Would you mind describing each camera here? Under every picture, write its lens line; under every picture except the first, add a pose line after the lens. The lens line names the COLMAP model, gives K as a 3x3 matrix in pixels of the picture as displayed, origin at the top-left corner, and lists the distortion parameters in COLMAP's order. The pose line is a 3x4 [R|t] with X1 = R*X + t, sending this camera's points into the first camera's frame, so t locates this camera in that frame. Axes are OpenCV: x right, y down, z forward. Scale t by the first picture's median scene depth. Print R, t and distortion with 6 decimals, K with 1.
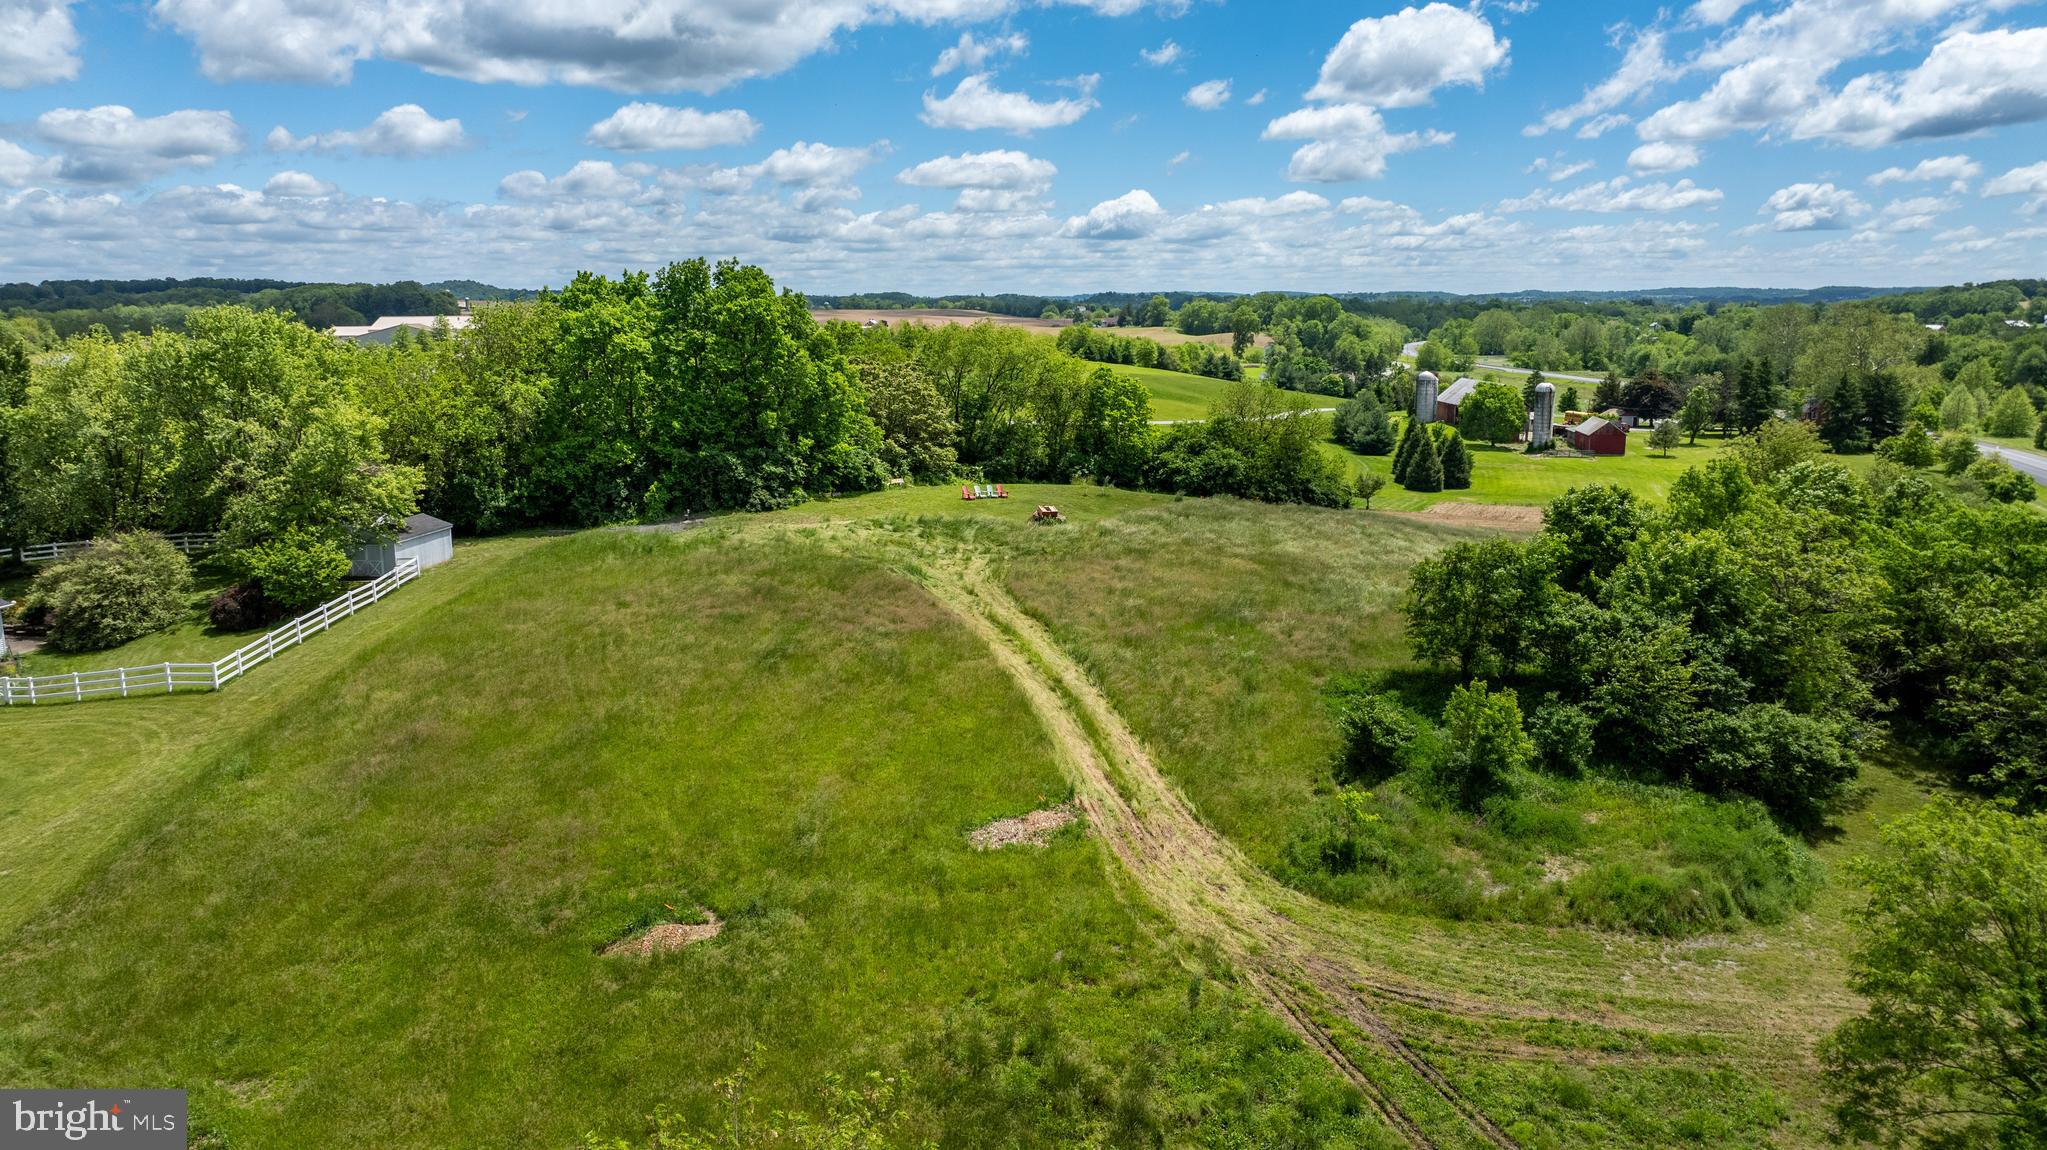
lens RADIAL K [[1431.8, 0, 1014.0], [0, 1431.8, 572.9], [0, 0, 1]] dist [-0.029885, 0.026814]
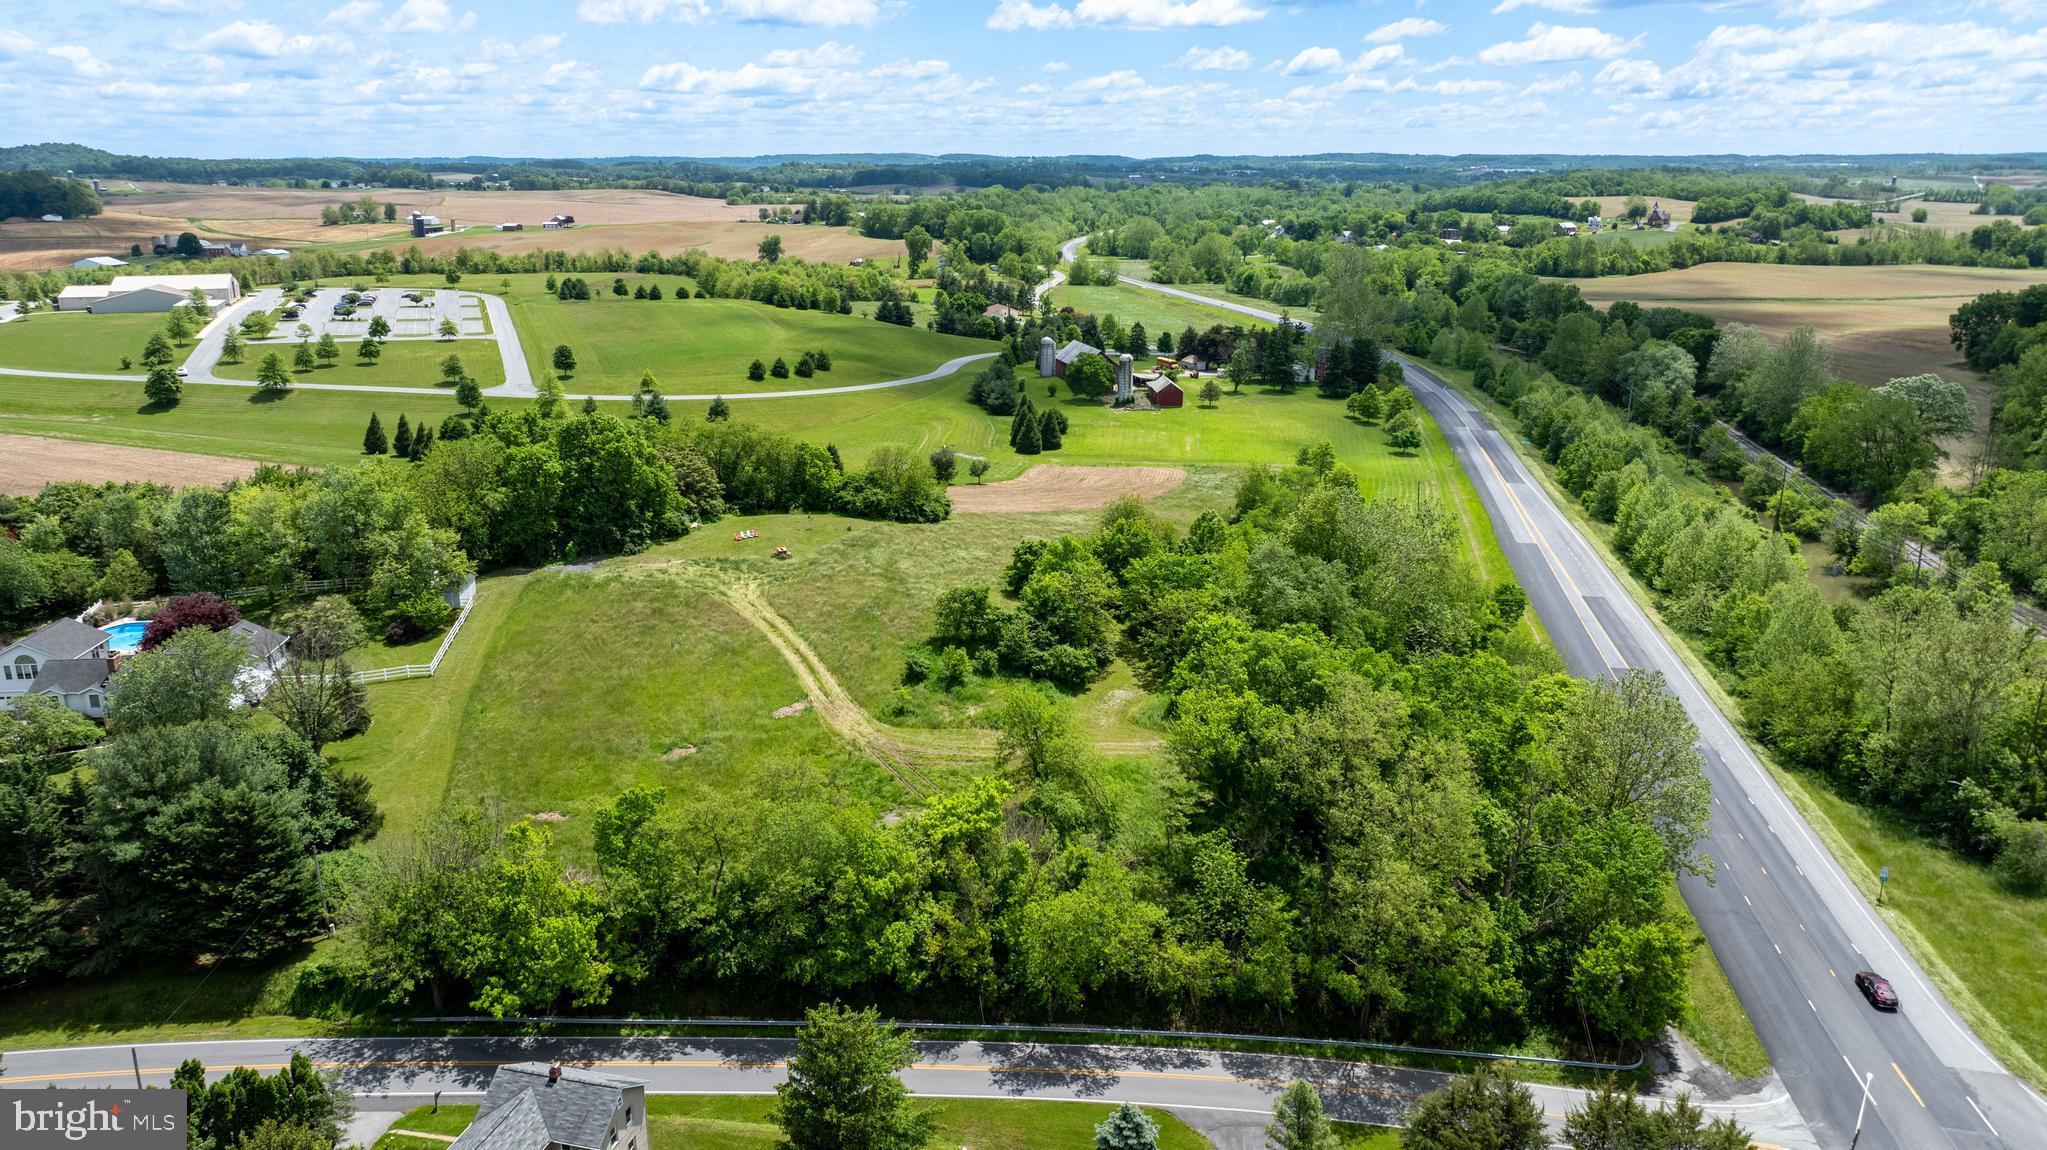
lens RADIAL K [[1431.8, 0, 1014.0], [0, 1431.8, 572.9], [0, 0, 1]] dist [-0.029885, 0.026814]
pose [[0.977180, -0.052980, 0.205702, -0.059506], [0.033600, 0.994757, 0.096590, -0.160036], [-0.209741, -0.087474, 0.973836, -0.837615]]
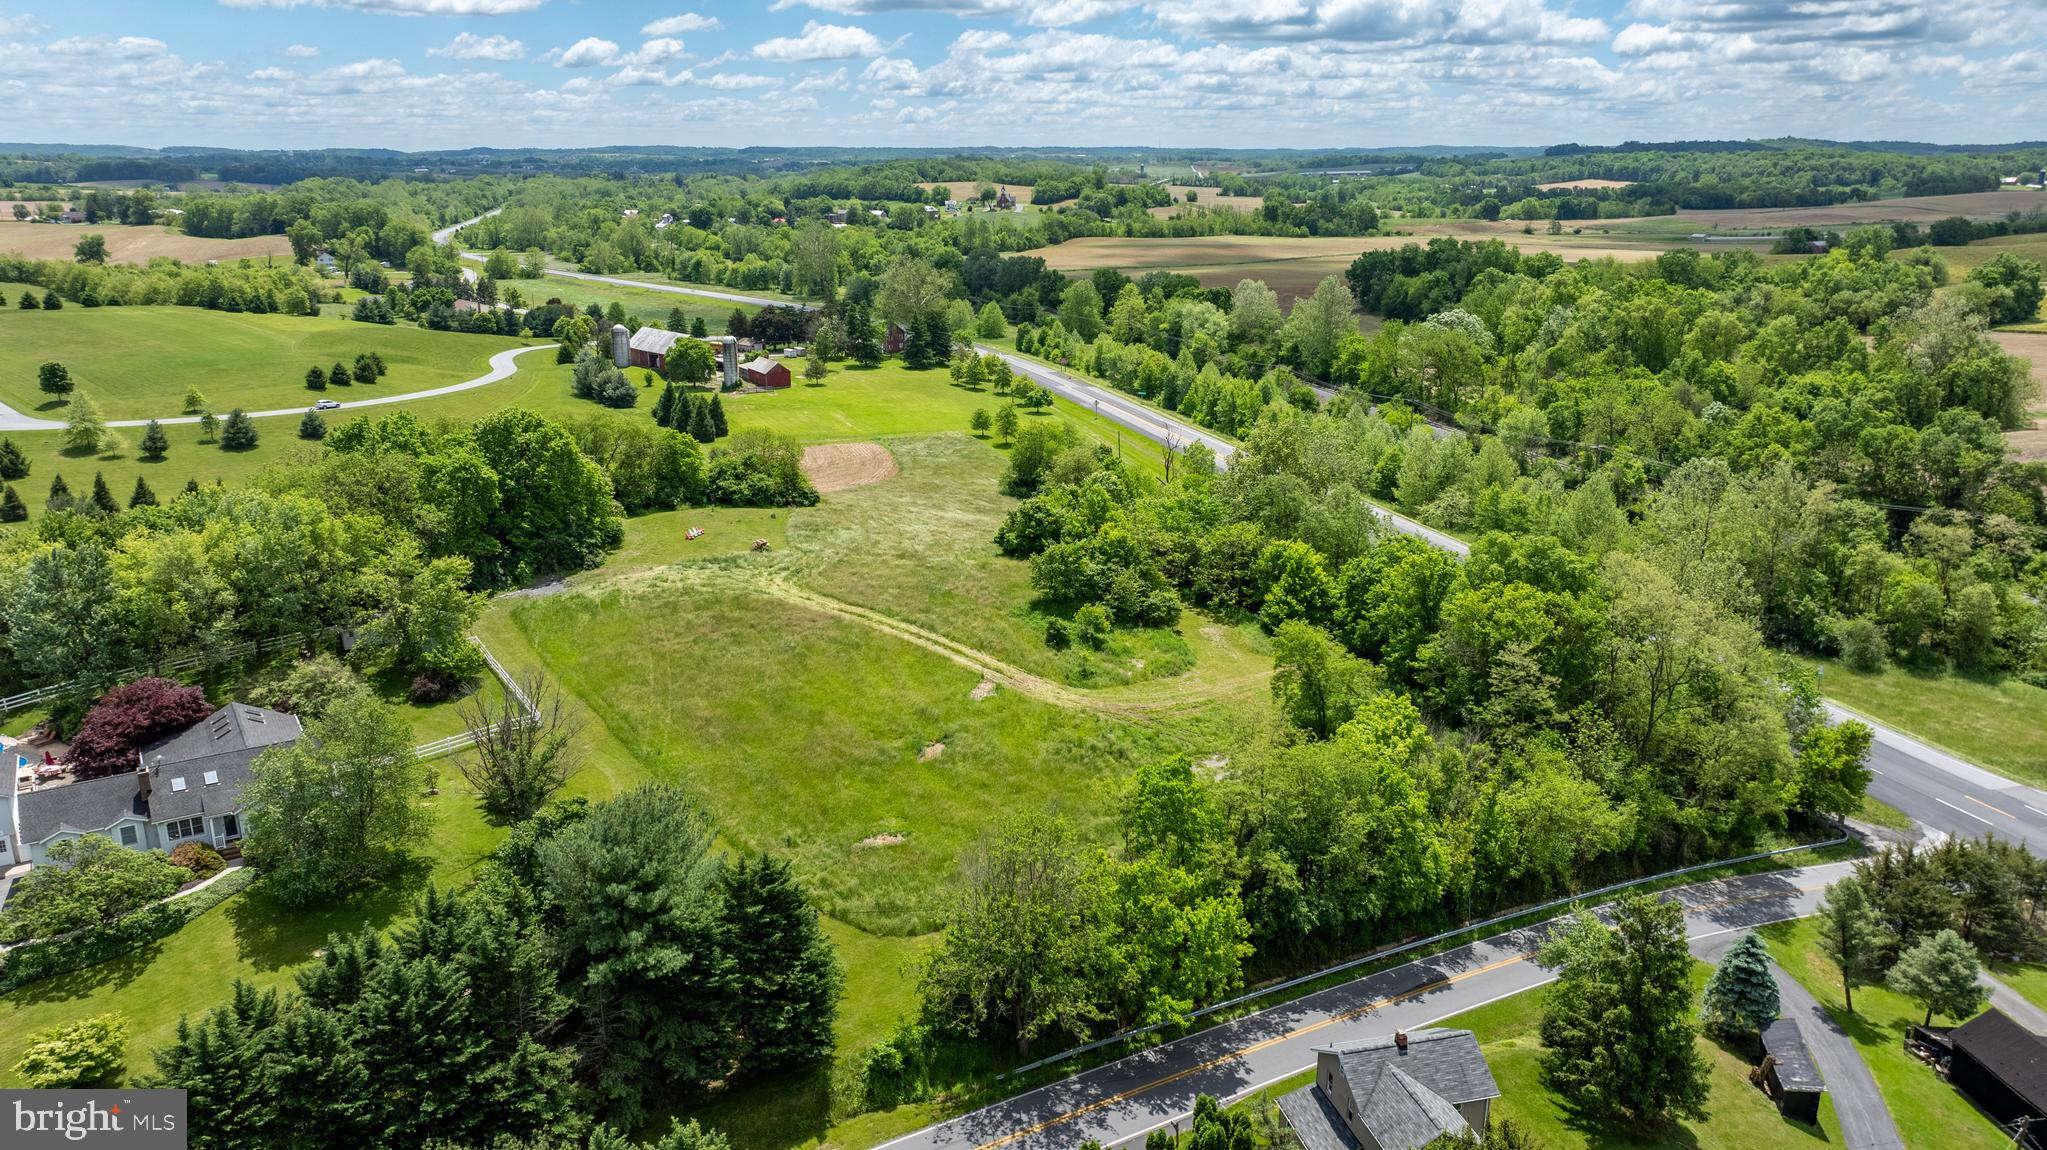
lens RADIAL K [[1431.8, 0, 1014.0], [0, 1431.8, 572.9], [0, 0, 1]] dist [-0.029885, 0.026814]
pose [[0.771540, -0.170975, 0.612776, -0.693484], [0.111284, 0.984630, 0.134612, -0.175211], [-0.626372, -0.035666, 0.778708, -0.496397]]
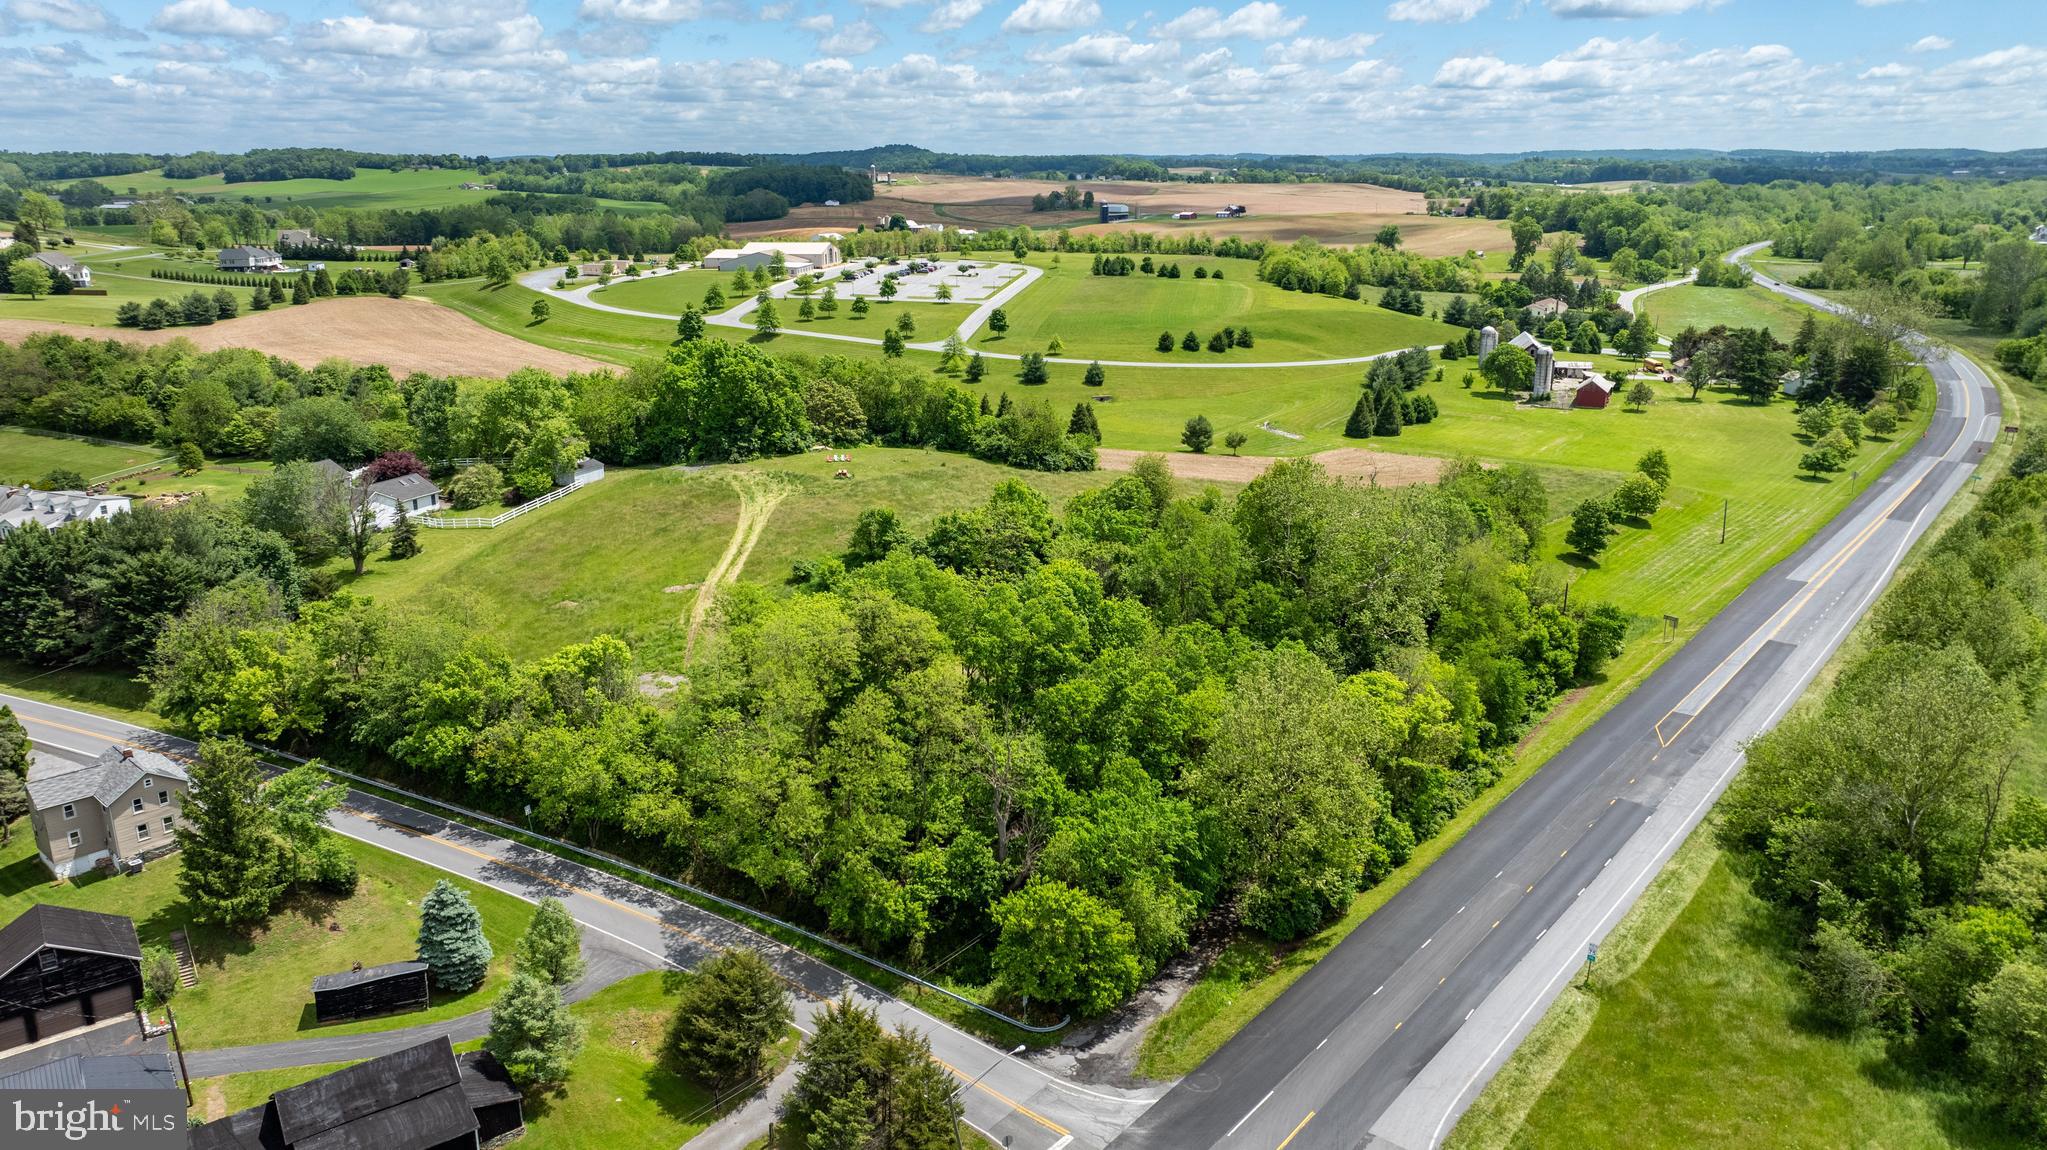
lens RADIAL K [[1408.1, 0, 1004.0], [0, 1408.1, 612.4], [0, 0, 1]] dist [-0.006393, -0.003554]
pose [[0.955442, 0.088913, -0.281470, 0.747927], [-0.052938, 0.989709, 0.132941, -0.109455], [0.290393, -0.112117, 0.950317, -0.863430]]
